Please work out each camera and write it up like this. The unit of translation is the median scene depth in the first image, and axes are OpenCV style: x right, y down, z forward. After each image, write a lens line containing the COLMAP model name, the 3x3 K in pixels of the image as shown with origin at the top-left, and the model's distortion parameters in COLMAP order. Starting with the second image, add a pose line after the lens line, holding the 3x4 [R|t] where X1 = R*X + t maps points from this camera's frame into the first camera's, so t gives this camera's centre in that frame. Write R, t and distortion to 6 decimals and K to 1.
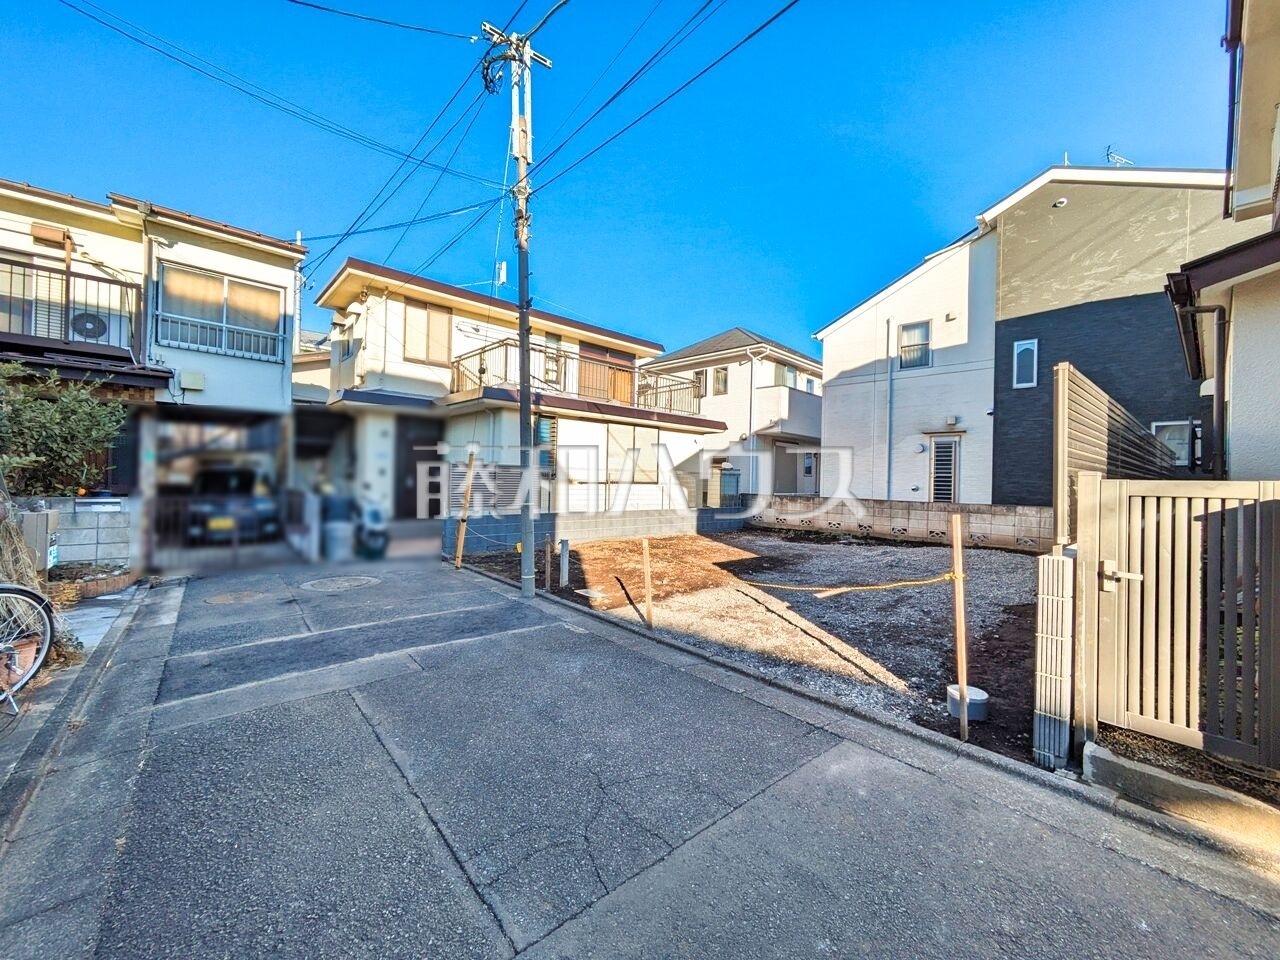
lens RADIAL K [[503.7, 0, 644.3], [0, 503.7, 473.6], [0, 0, 1]] dist [-0.001853, -0.000318]
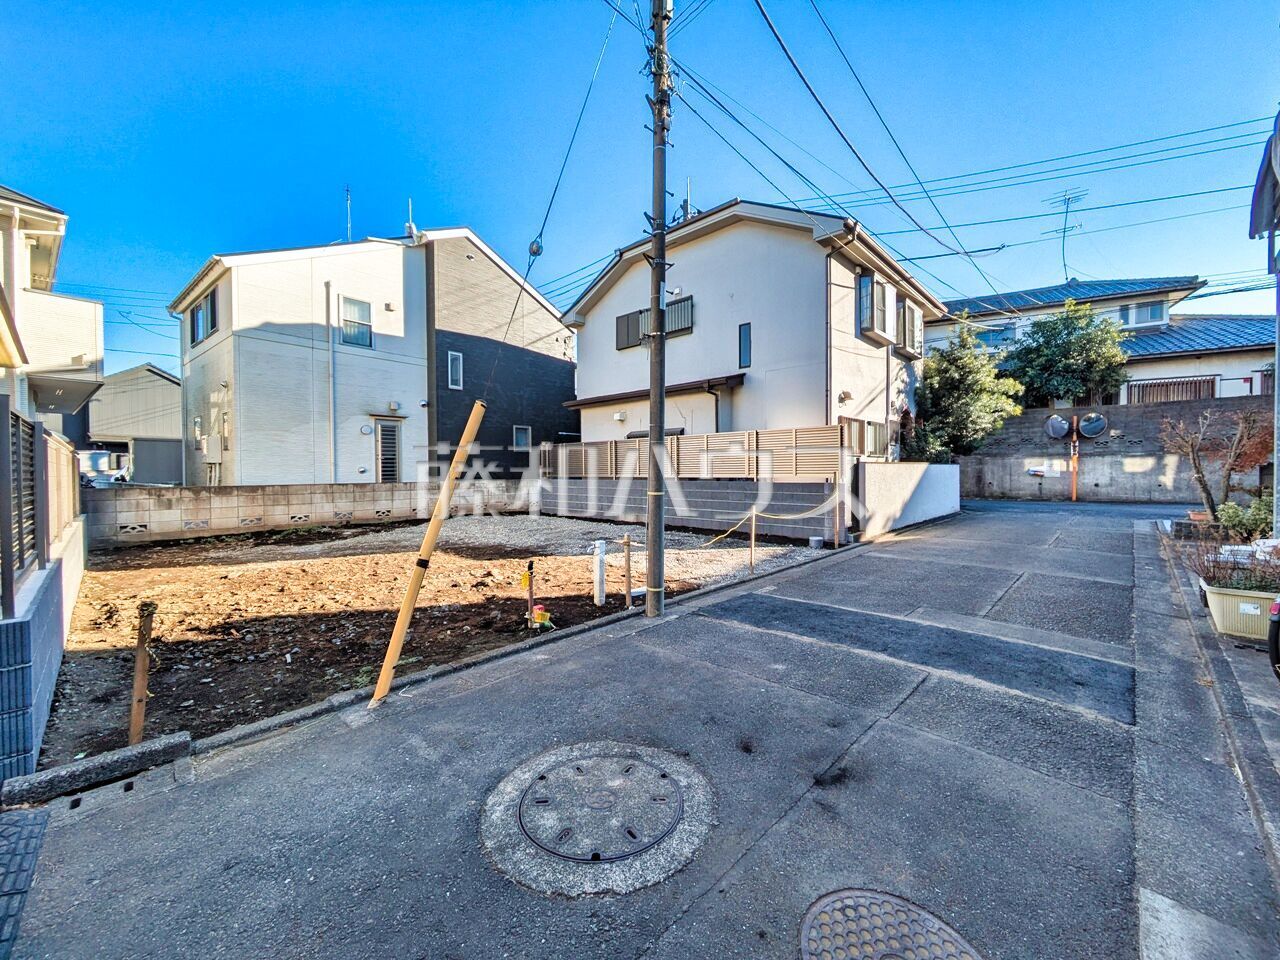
lens RADIAL K [[503.7, 0, 644.3], [0, 503.7, 480.6], [0, 0, 1]] dist [-0.001853, -0.000318]
pose [[-0.091131, -0.041594, 0.994970, -0.920094], [-0.005845, 0.999132, 0.041232, 0.010076], [-0.995822, -0.002058, -0.091295, 1.020984]]
